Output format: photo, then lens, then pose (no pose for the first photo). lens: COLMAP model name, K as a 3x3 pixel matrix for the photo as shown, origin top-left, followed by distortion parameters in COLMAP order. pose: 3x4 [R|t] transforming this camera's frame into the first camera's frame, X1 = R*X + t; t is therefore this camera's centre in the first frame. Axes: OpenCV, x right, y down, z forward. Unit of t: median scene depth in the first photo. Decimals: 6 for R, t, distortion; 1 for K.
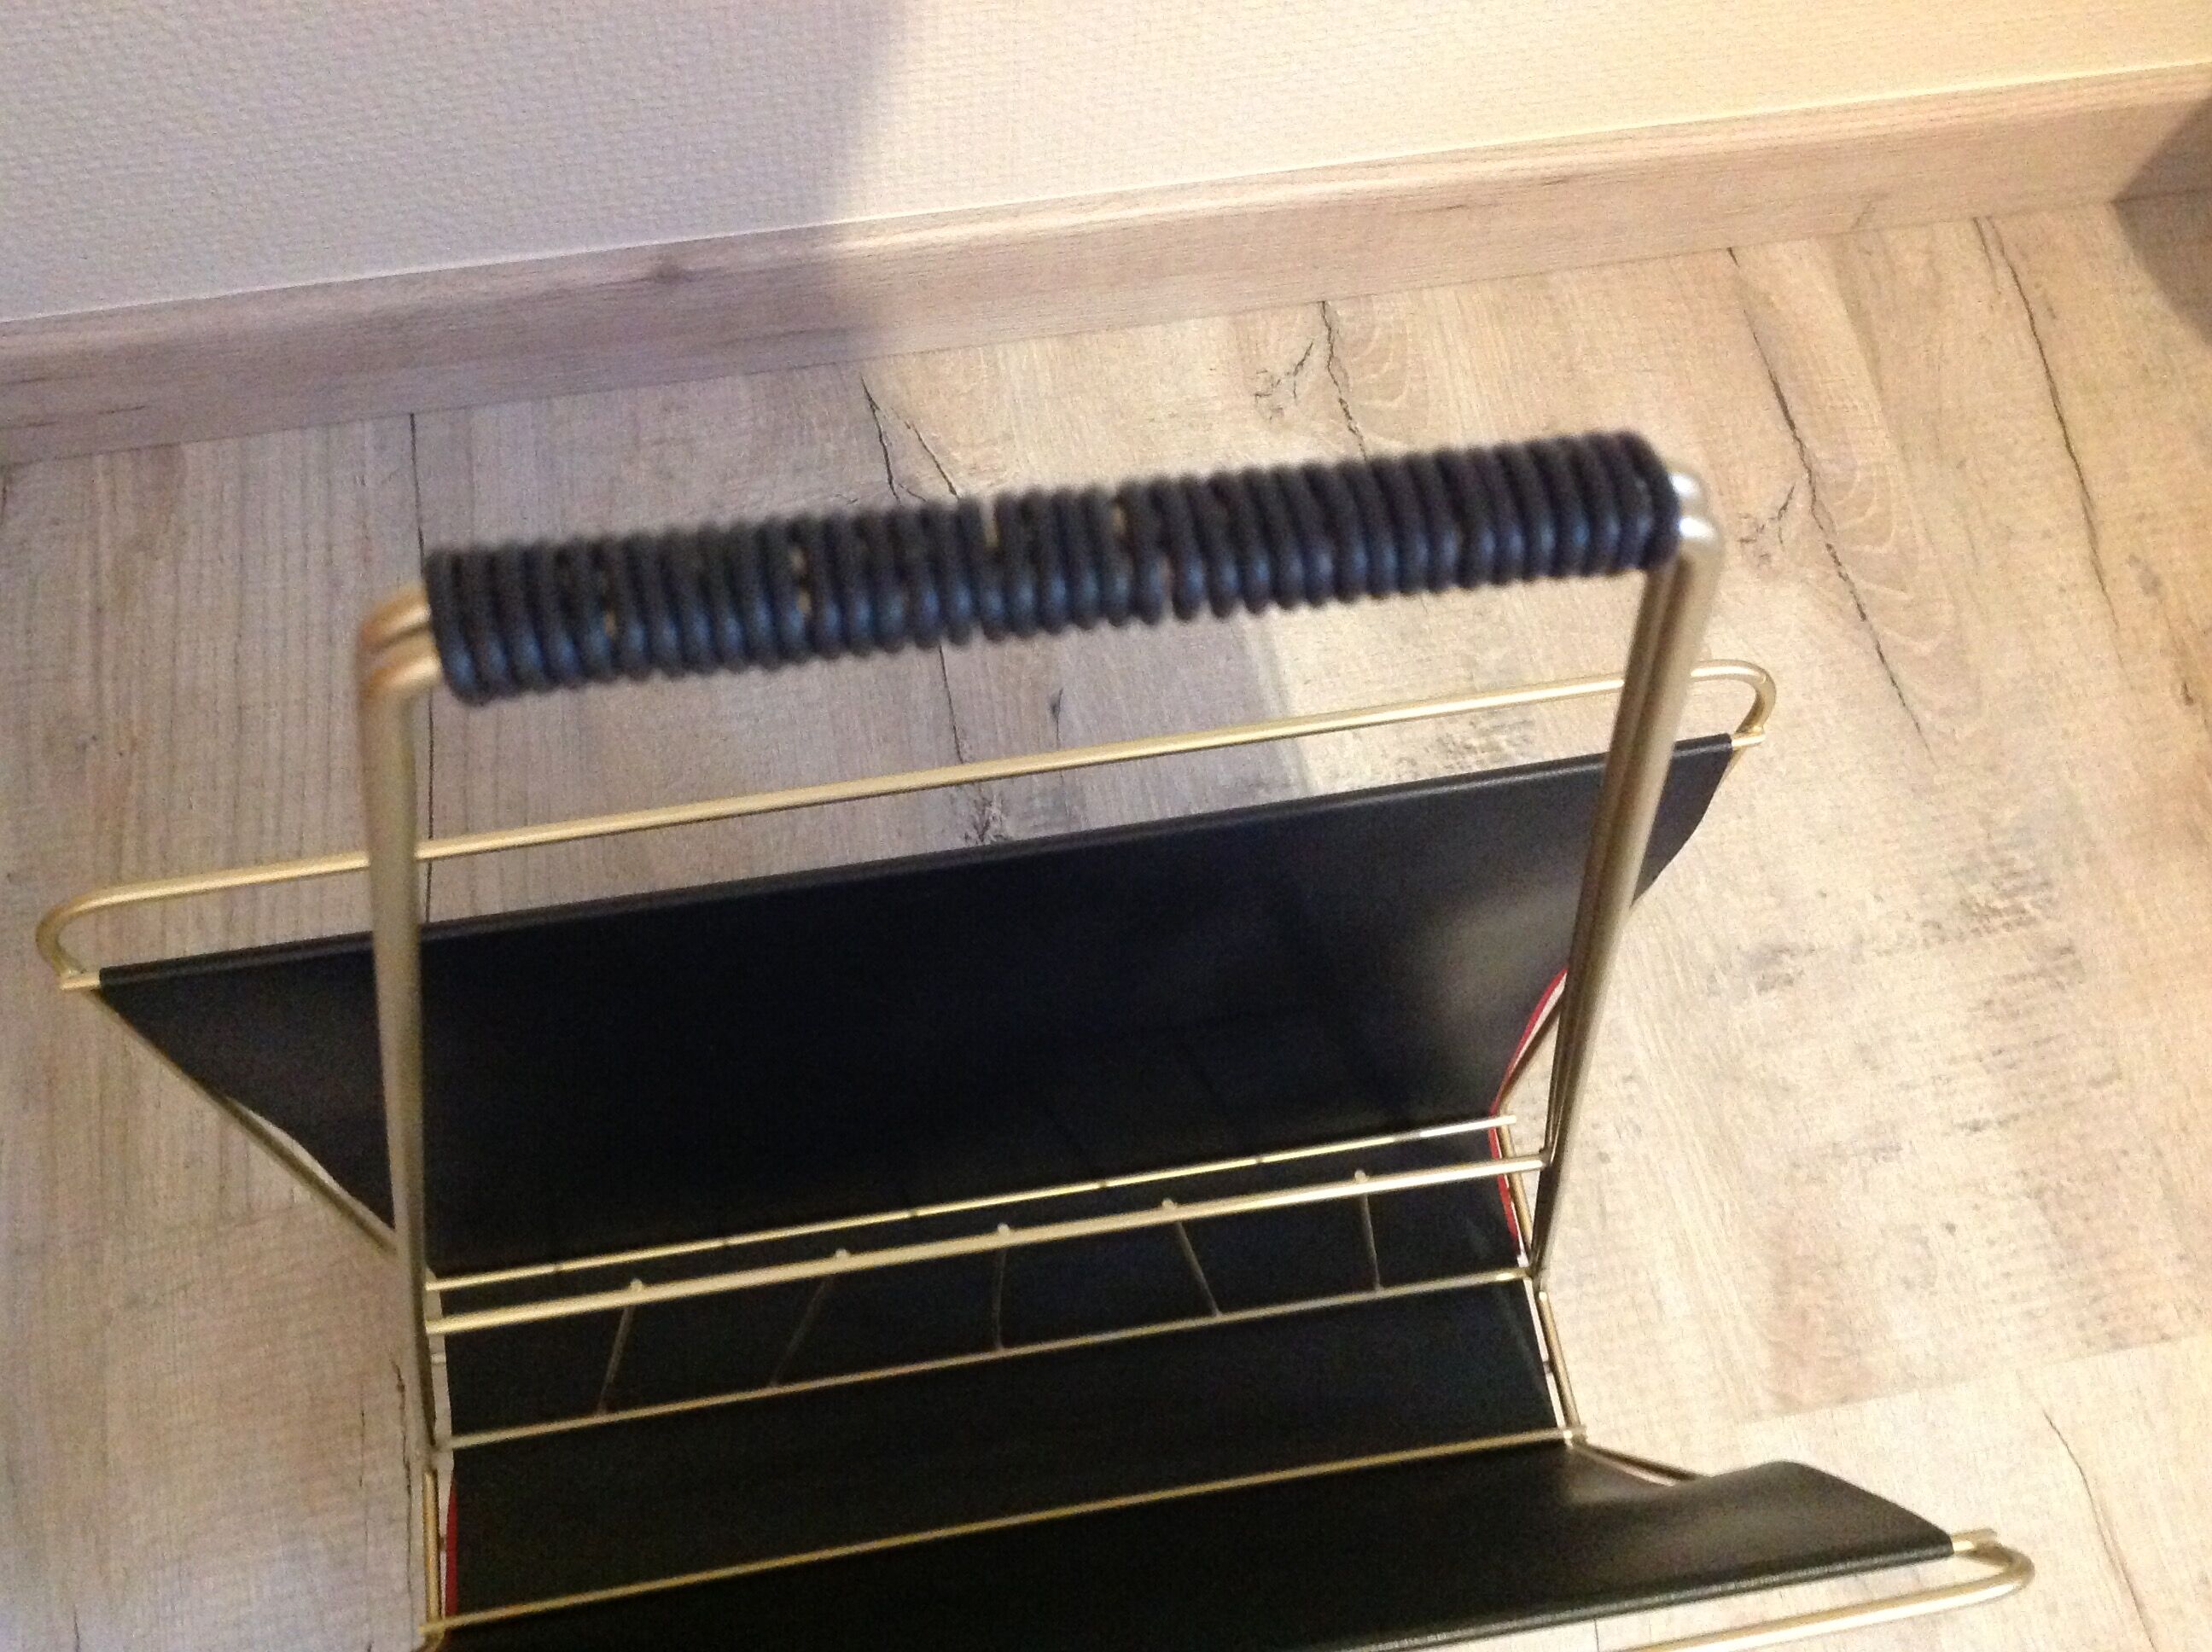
lens RADIAL K [[2082.6, 0, 1112.6], [0, 2082.6, 852.9], [0, 0, 1]] dist [0.132641, -0.322226]
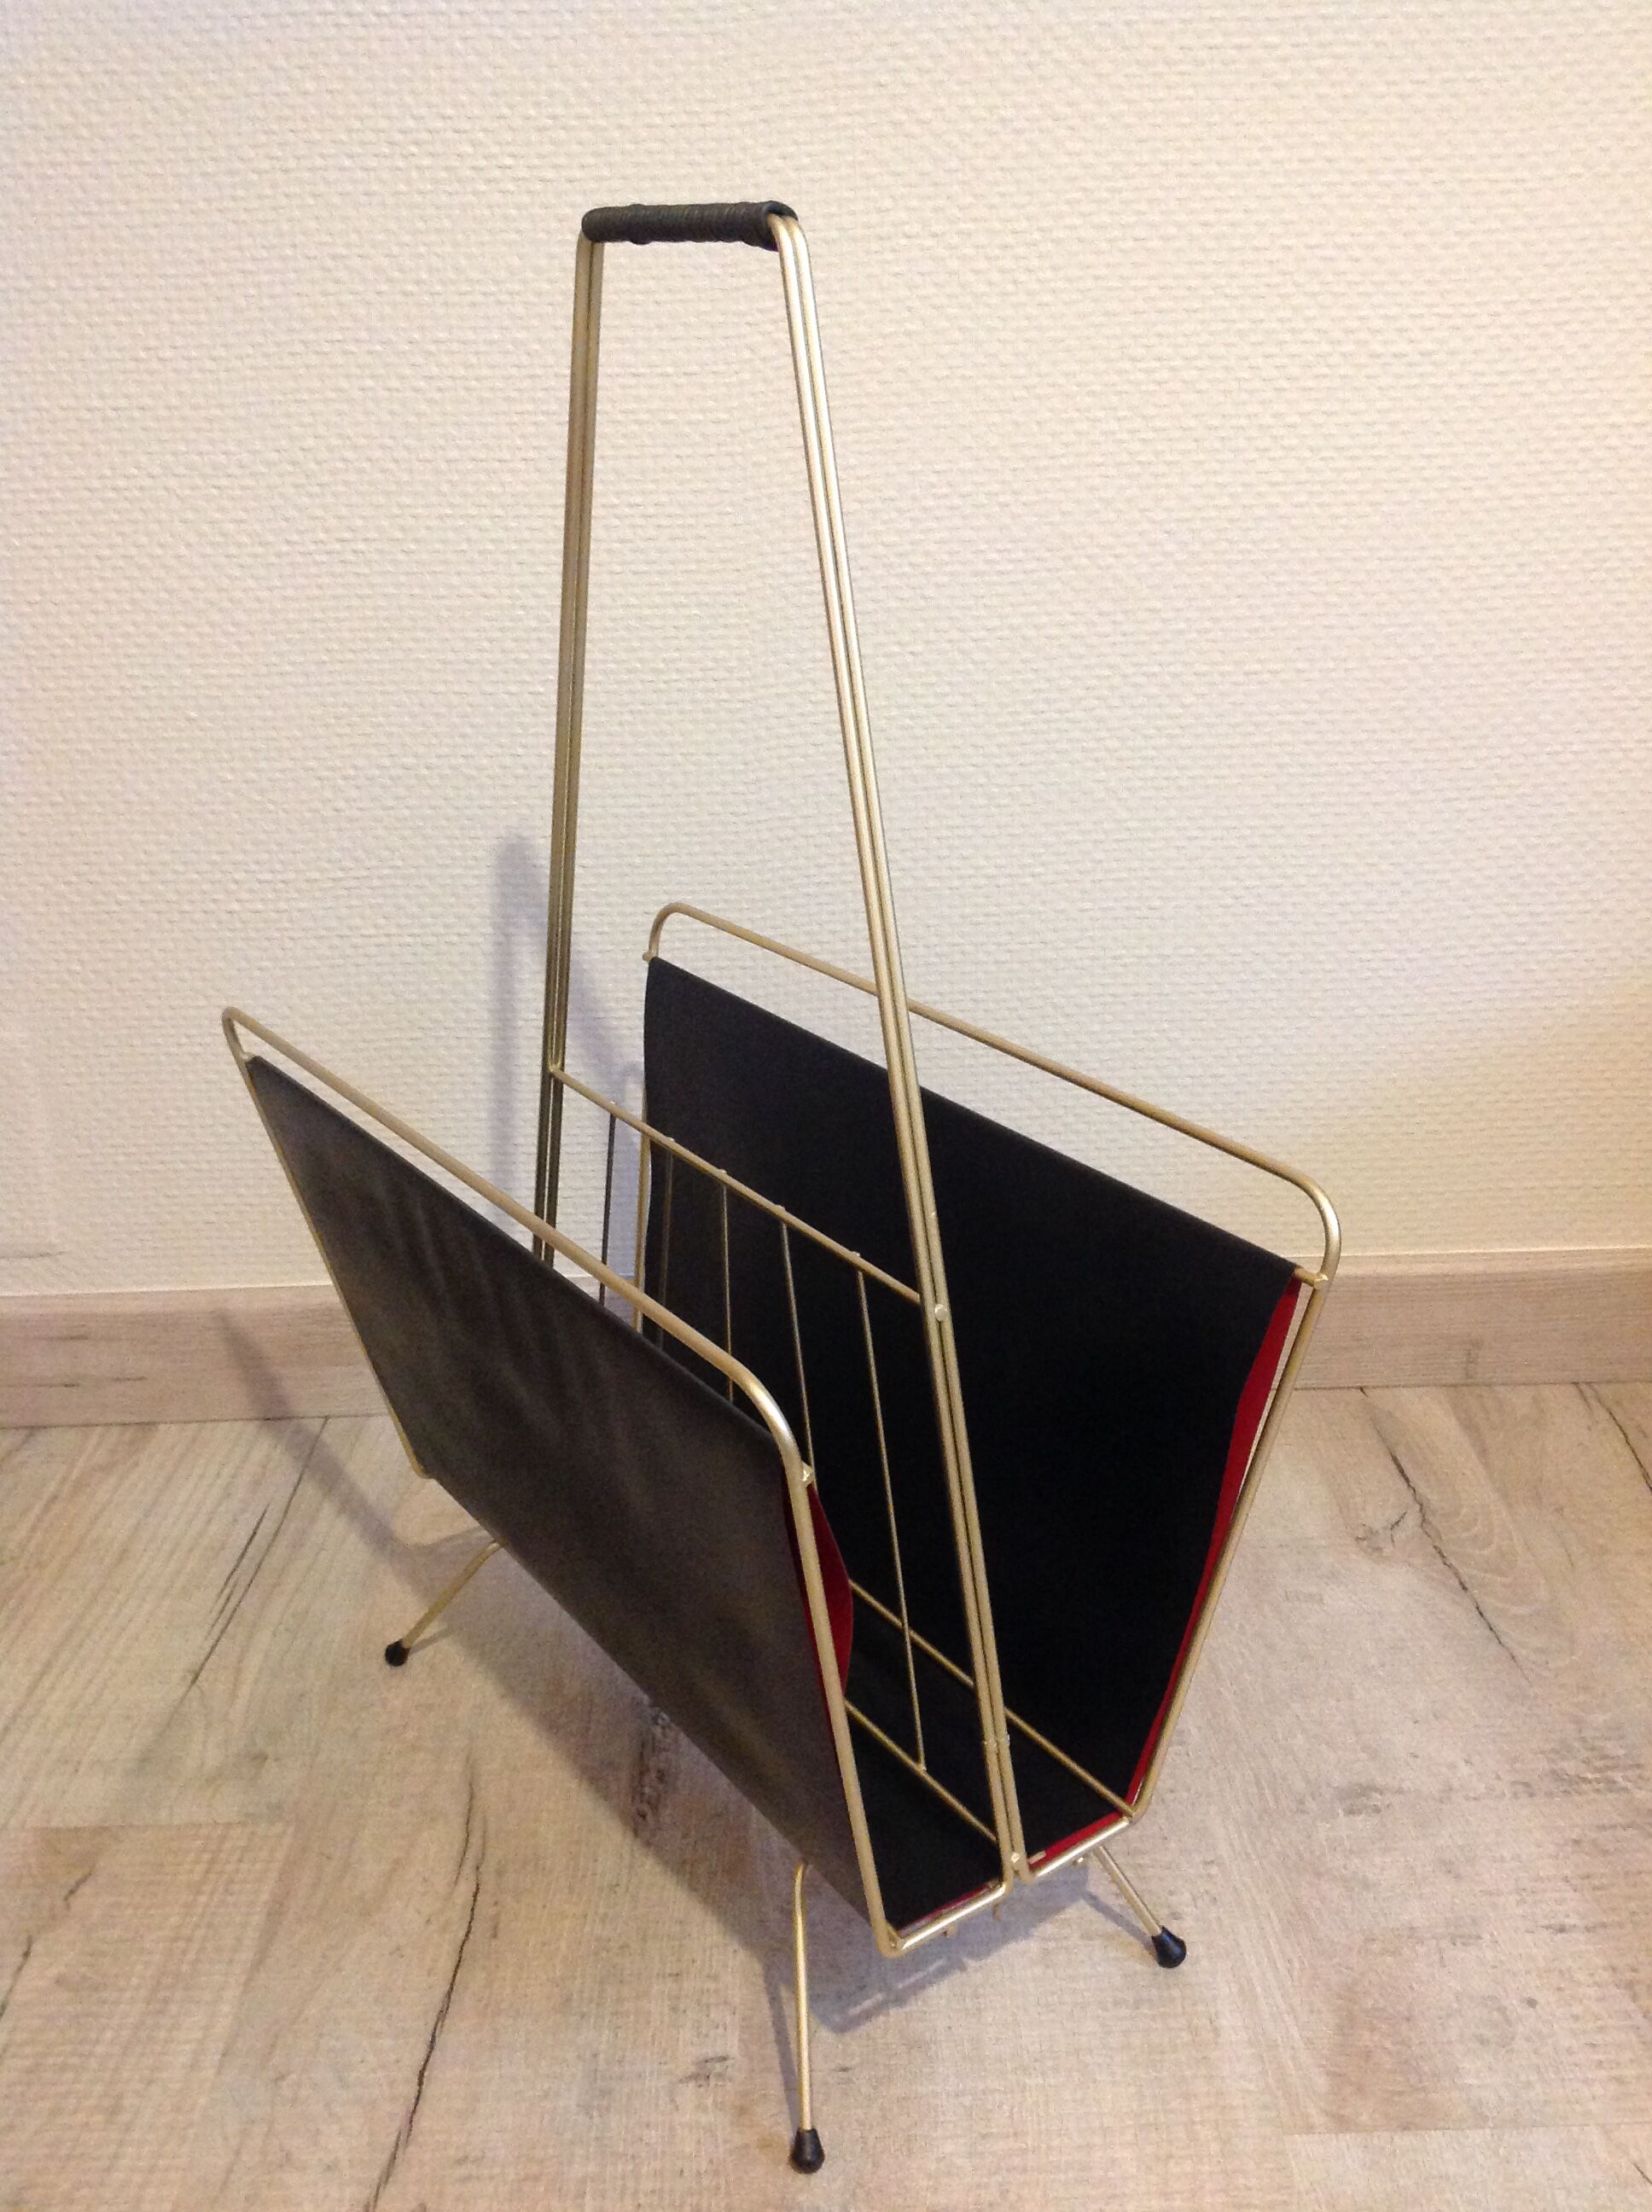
lens RADIAL K [[2089.7, 0, 830.2], [0, 2089.7, 1109.2], [0, 0, 1]] dist [0.097644, -0.227243]
pose [[0.980635, -0.010760, -0.195547, 0.265502], [-0.134597, 0.688275, -0.712854, 0.611337], [0.142260, 0.725370, 0.673498, -0.001302]]
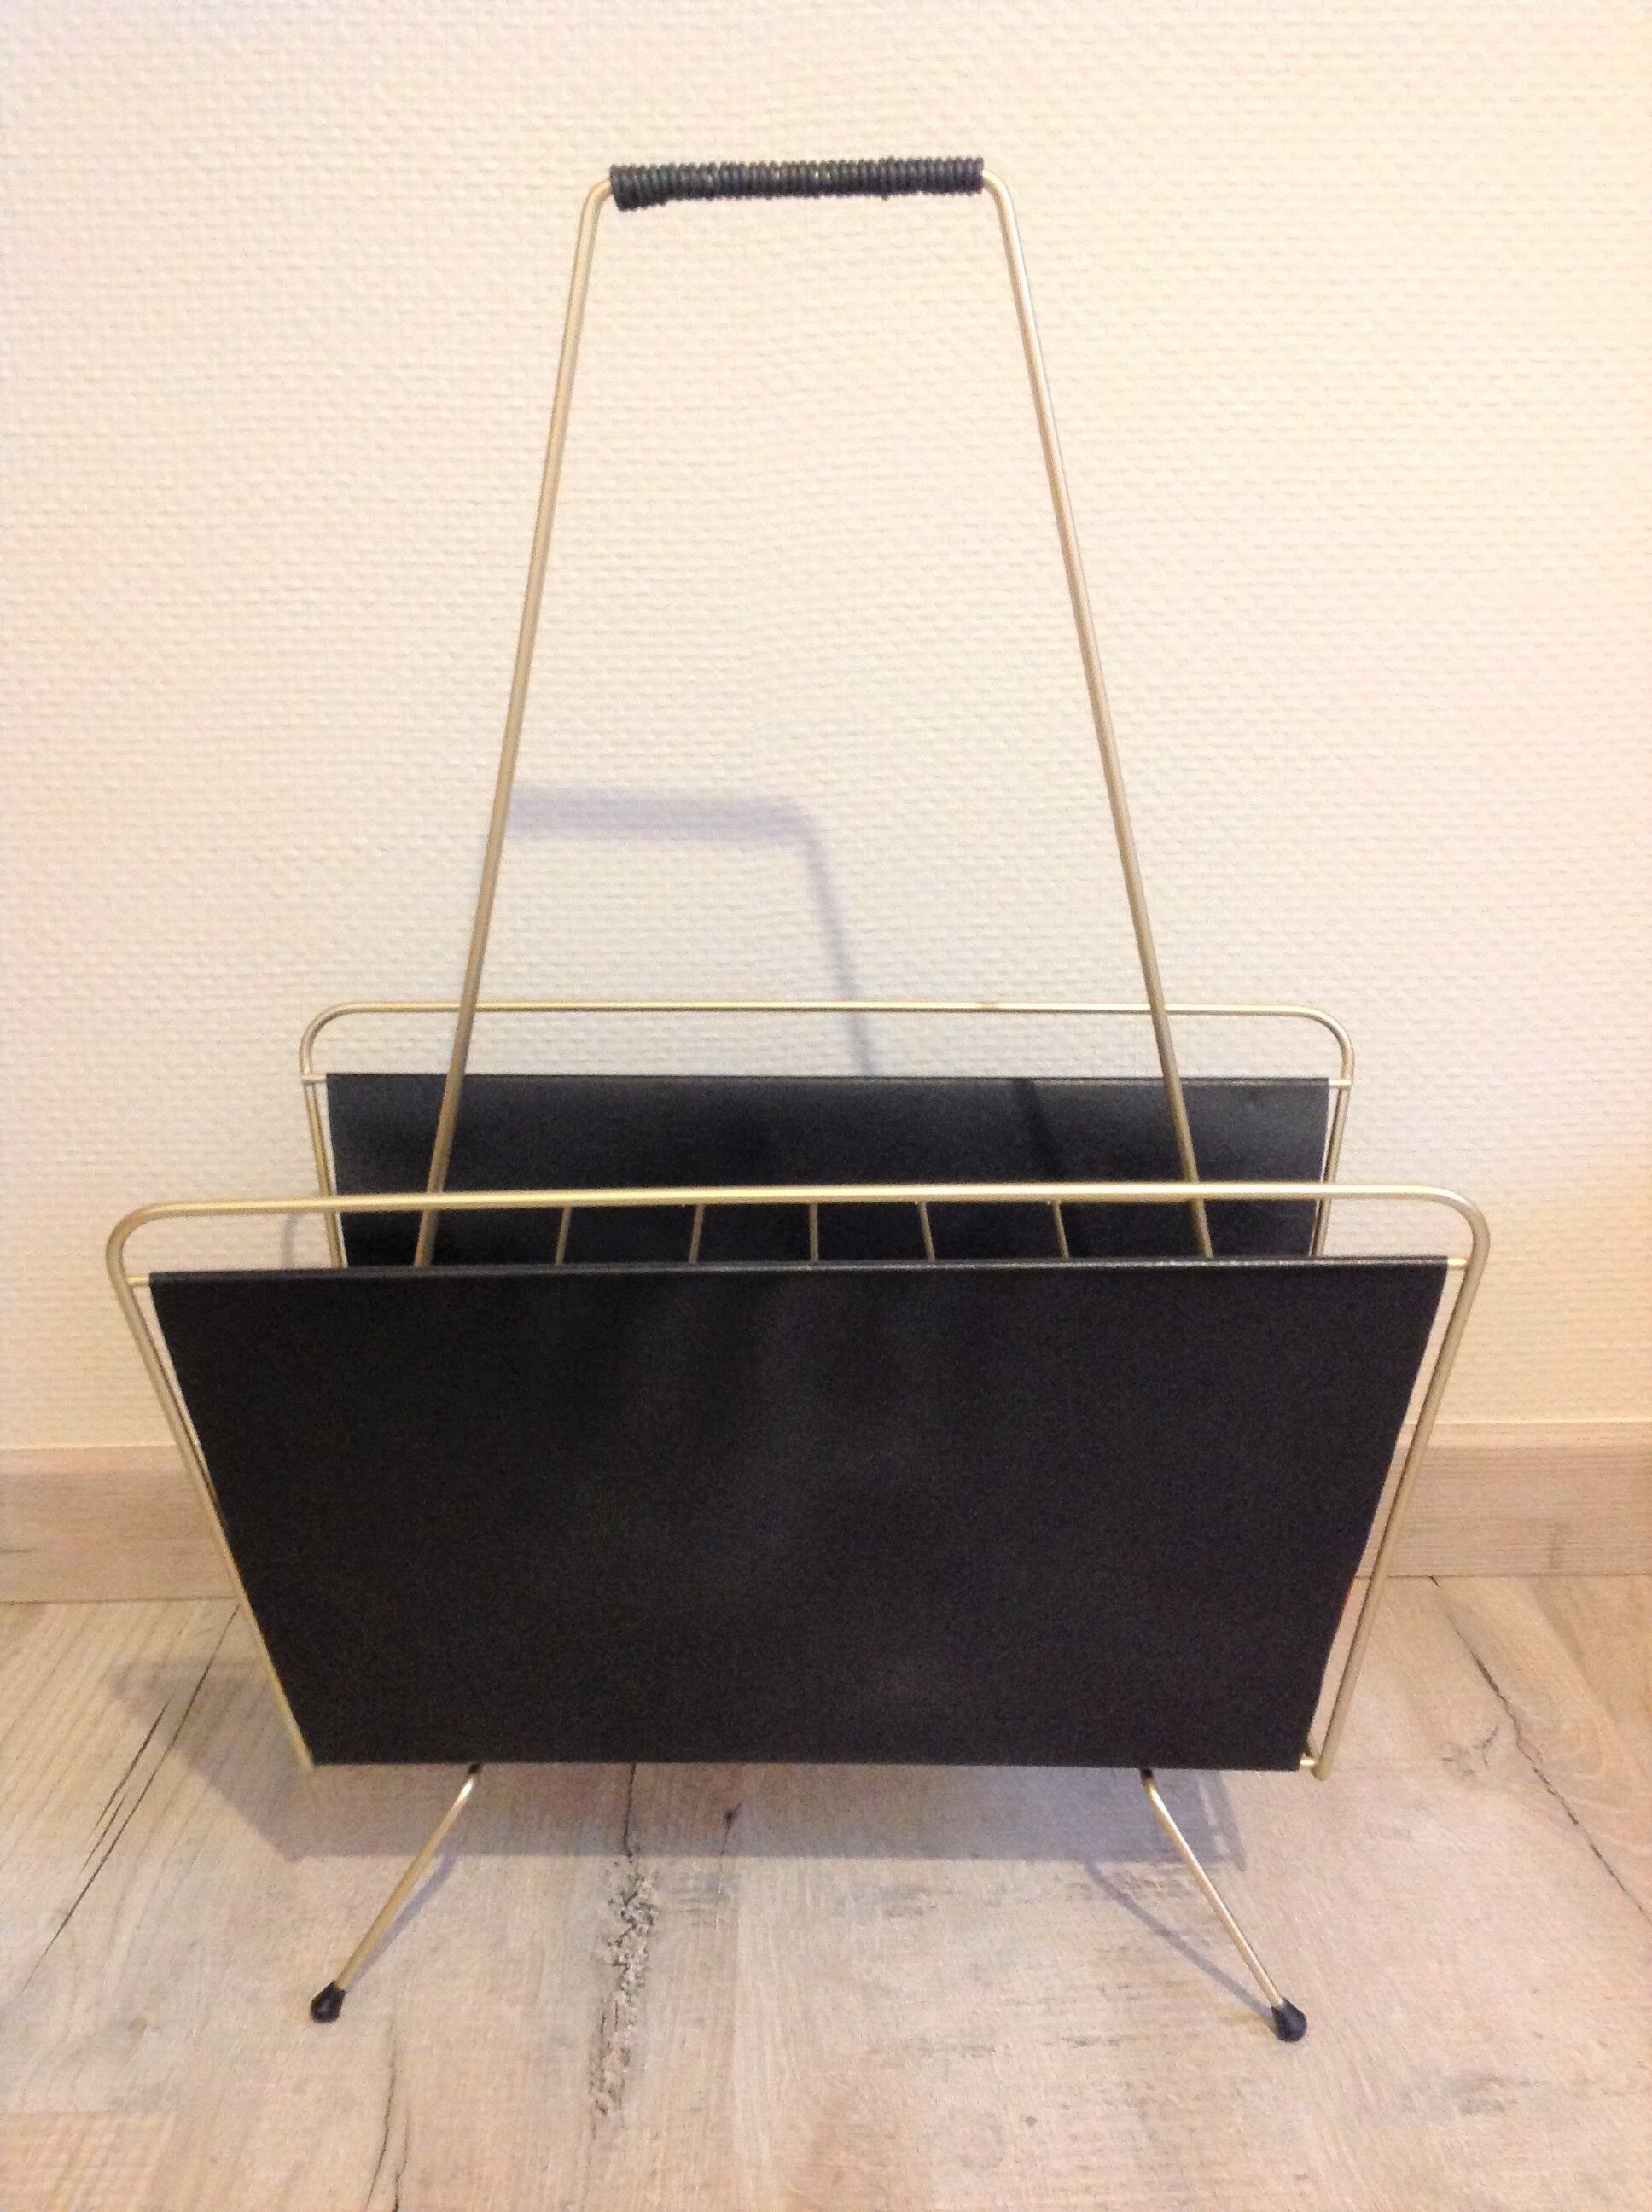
lens RADIAL K [[2093.4, 0, 828.3], [0, 2093.4, 1096.7], [0, 0, 1]] dist [0.085175, -0.178656]
pose [[0.984030, -0.011386, -0.177637, 0.210820], [-0.131304, 0.627361, -0.767579, 0.504127], [0.120182, 0.778646, 0.615847, 0.112992]]
